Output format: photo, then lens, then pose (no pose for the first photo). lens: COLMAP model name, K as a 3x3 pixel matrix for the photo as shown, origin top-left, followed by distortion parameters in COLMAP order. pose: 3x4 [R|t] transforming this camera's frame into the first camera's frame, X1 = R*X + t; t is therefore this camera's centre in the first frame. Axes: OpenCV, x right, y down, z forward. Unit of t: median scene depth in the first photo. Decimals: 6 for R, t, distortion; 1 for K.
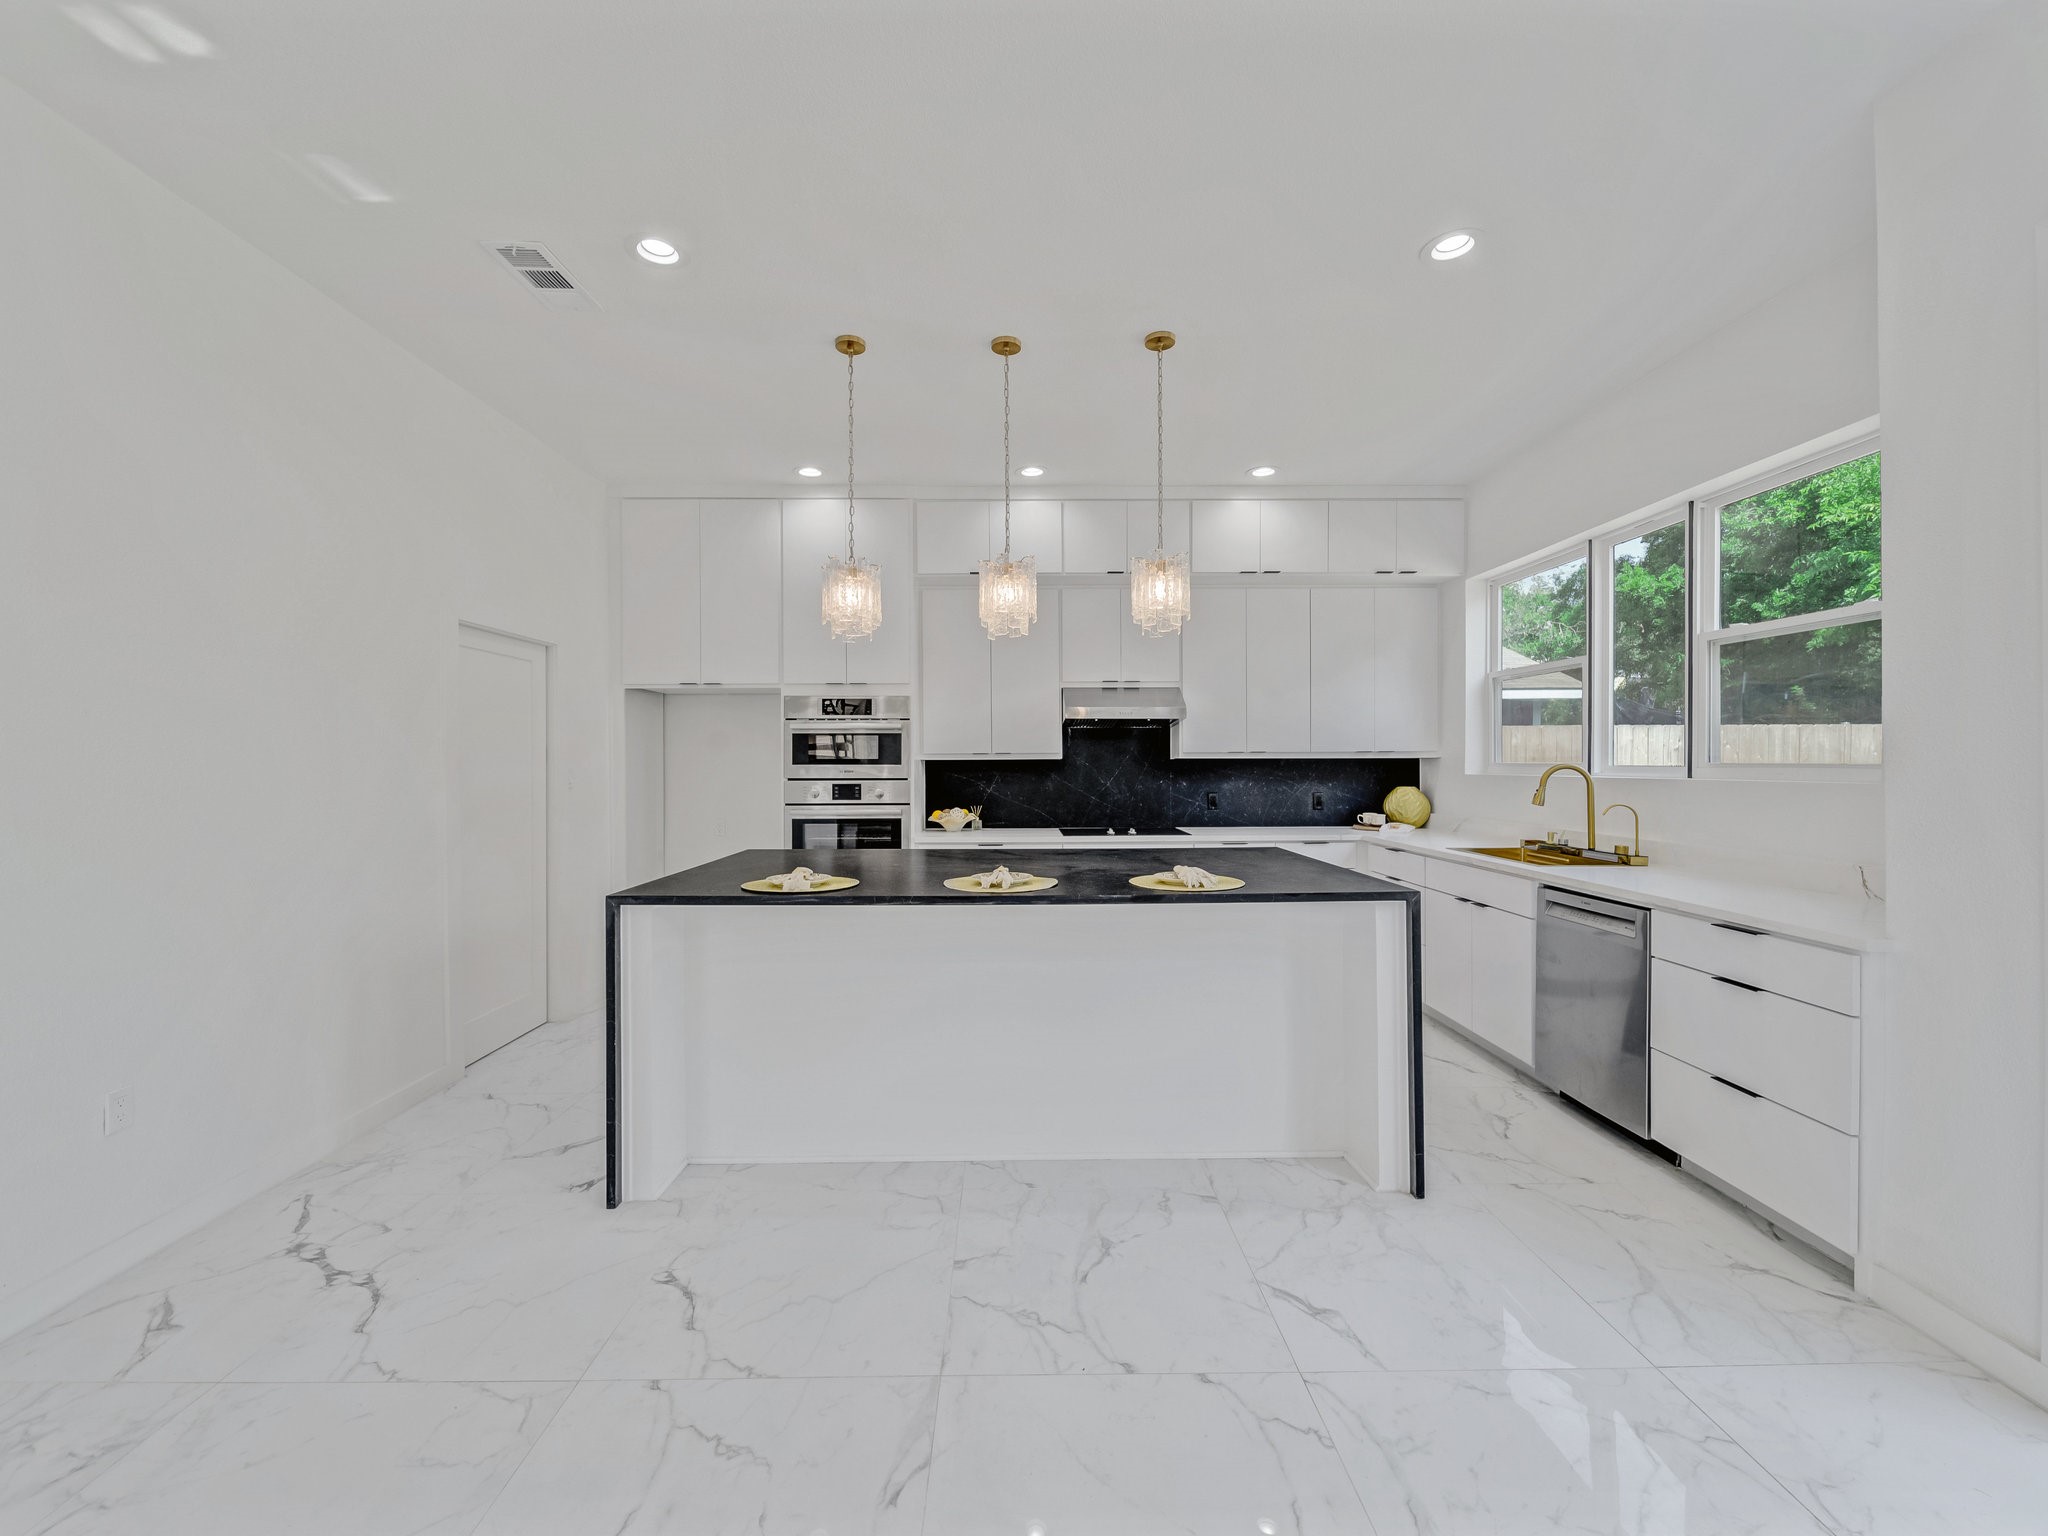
lens RADIAL K [[825.8, 0, 1018.2], [0, 825.8, 765.0], [0, 0, 1]] dist [-0.002609, -0.000346]
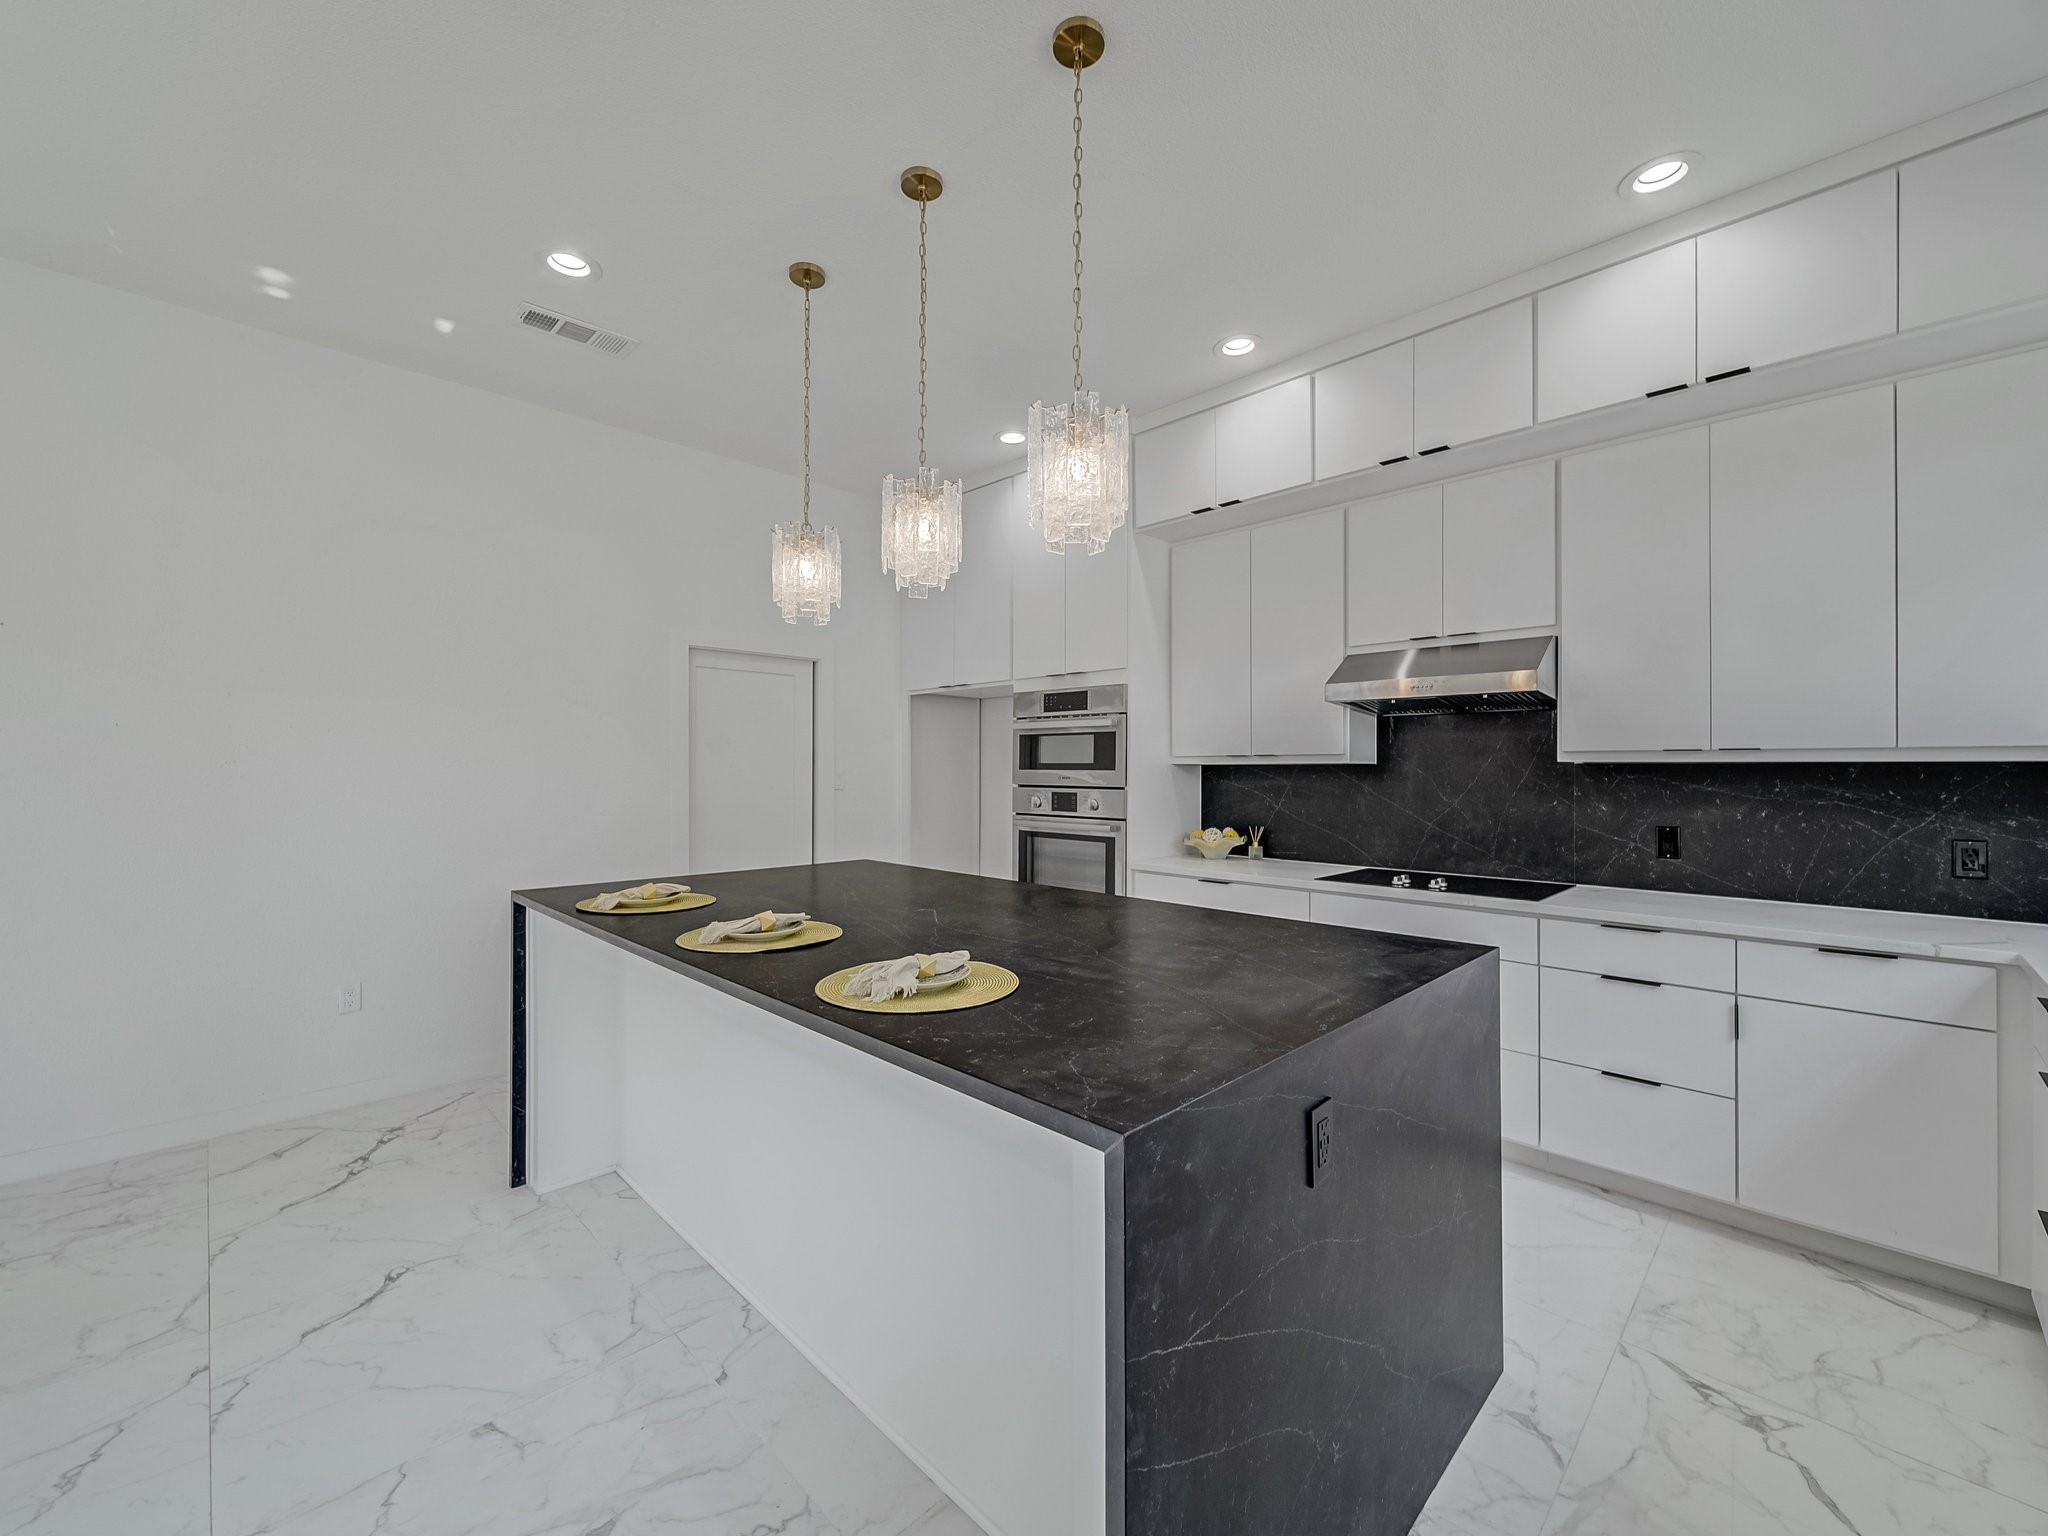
lens RADIAL K [[825.8, 0, 1018.4], [0, 825.8, 766.7], [0, 0, 1]] dist [-0.002609, -0.000346]
pose [[0.694971, 0.003240, -0.719031, 0.368188], [-0.005333, 0.999986, -0.000649, -0.002743], [0.719018, 0.004286, 0.694978, 0.373535]]
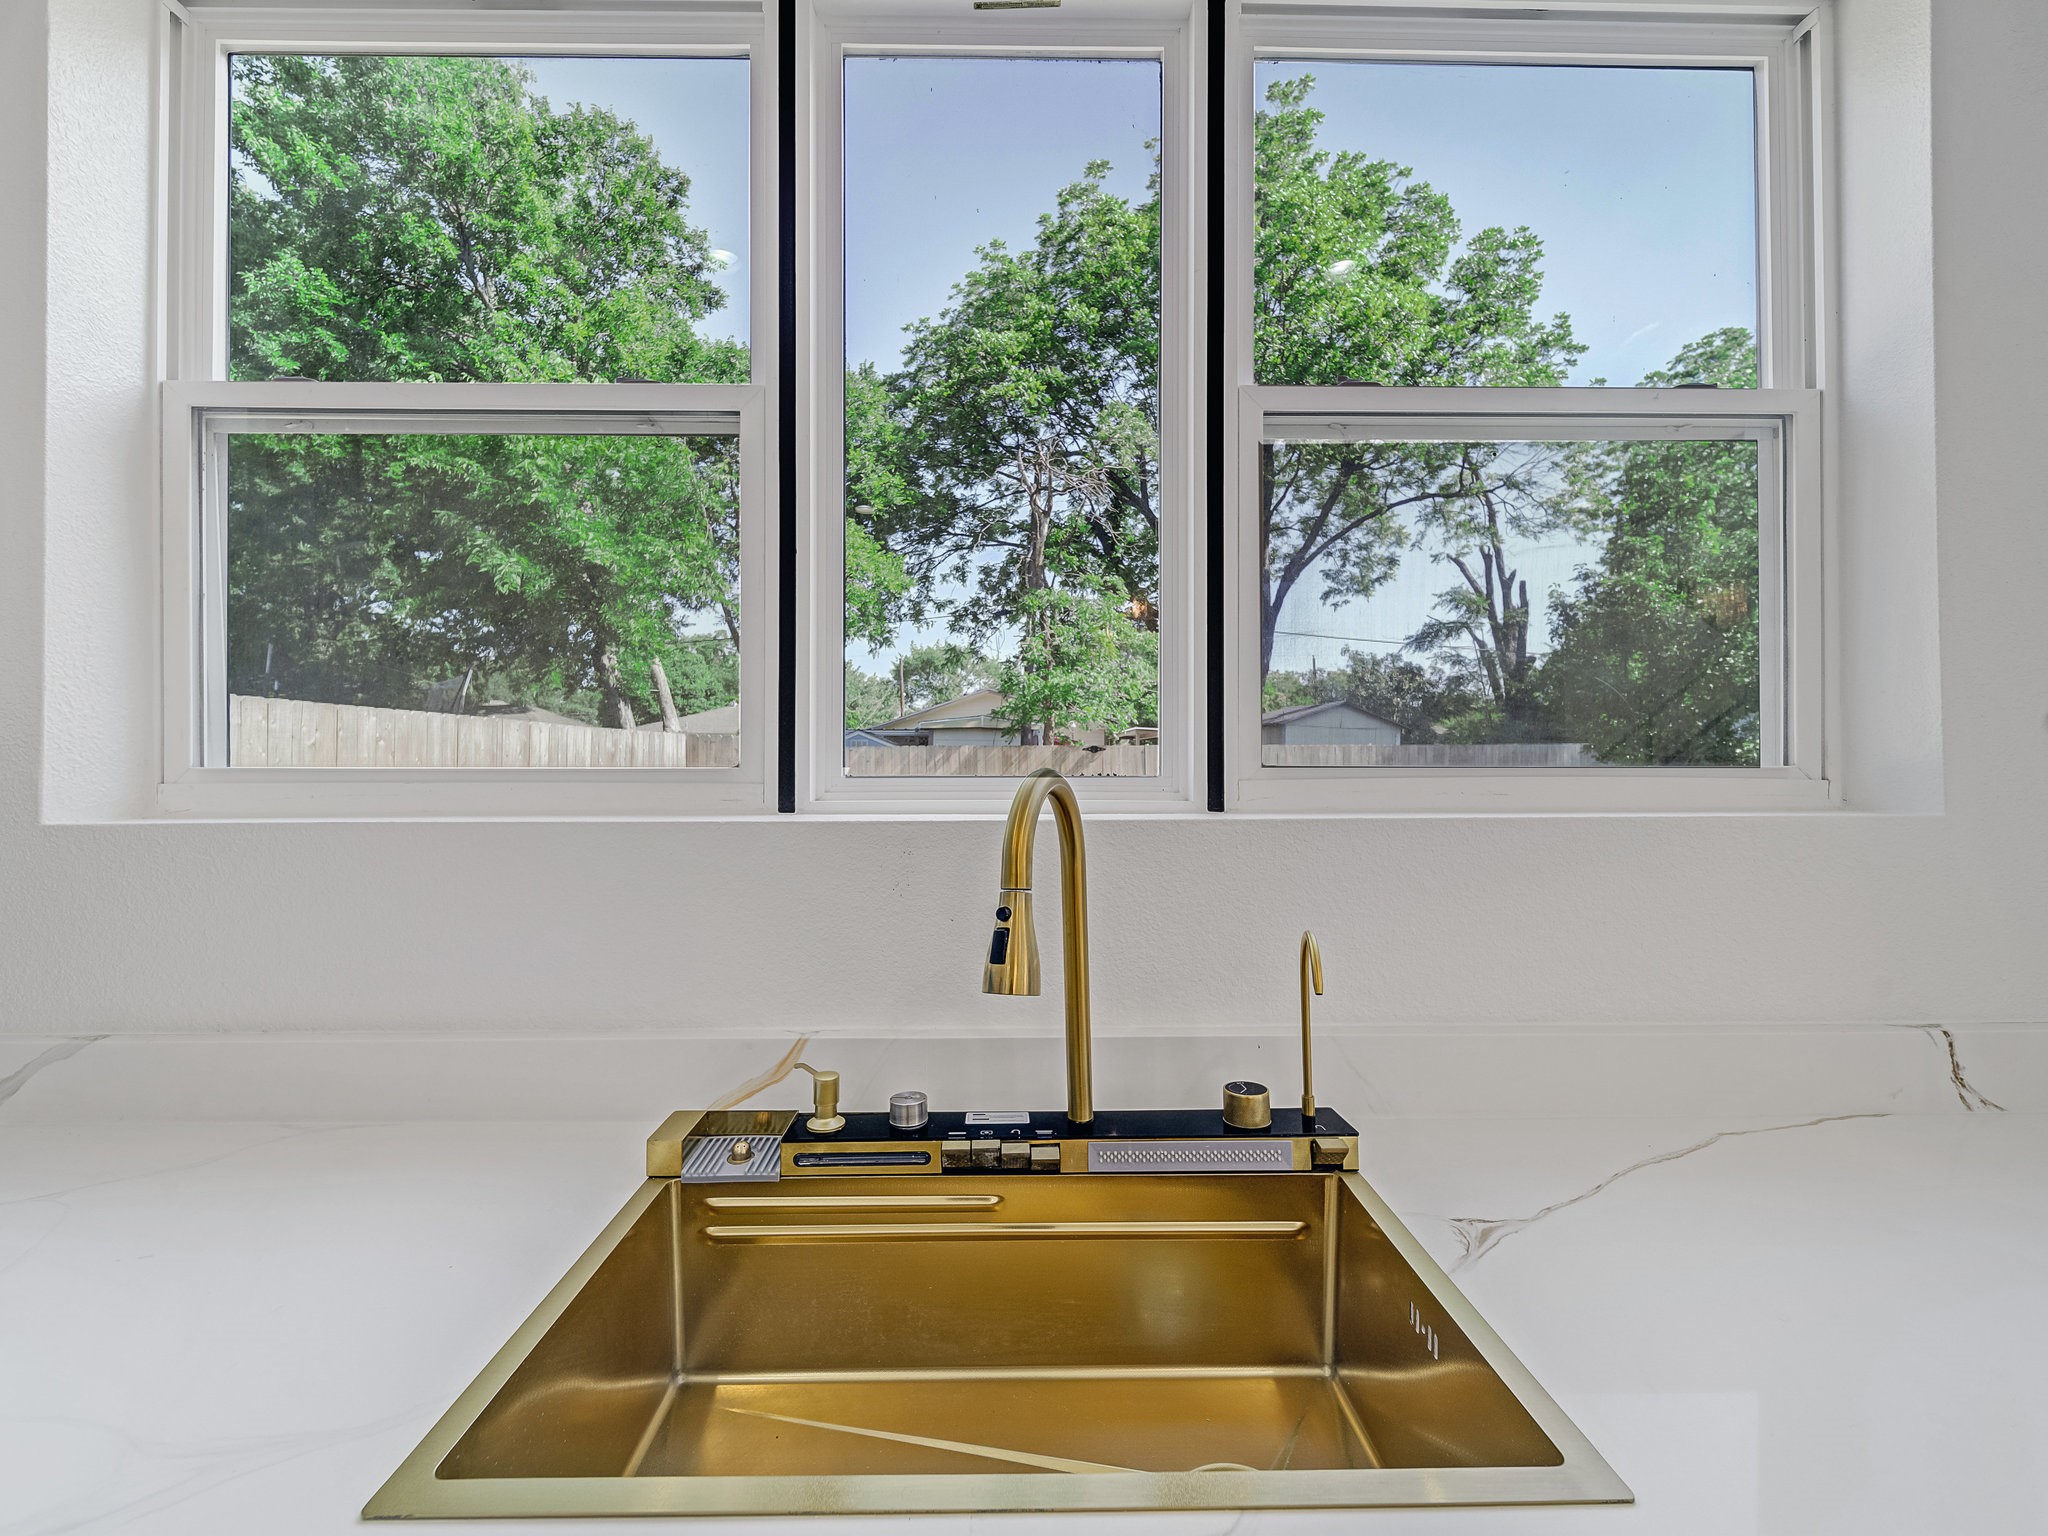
lens RADIAL K [[825.8, 0, 1026.1], [0, 825.8, 759.6], [0, 0, 1]] dist [-0.002609, -0.000346]
pose [[-0.010705, 0.007957, 0.999911, 0.340998], [0.006490, 0.999948, -0.007888, -0.001244], [-0.999922, 0.006405, -0.010756, 0.769607]]
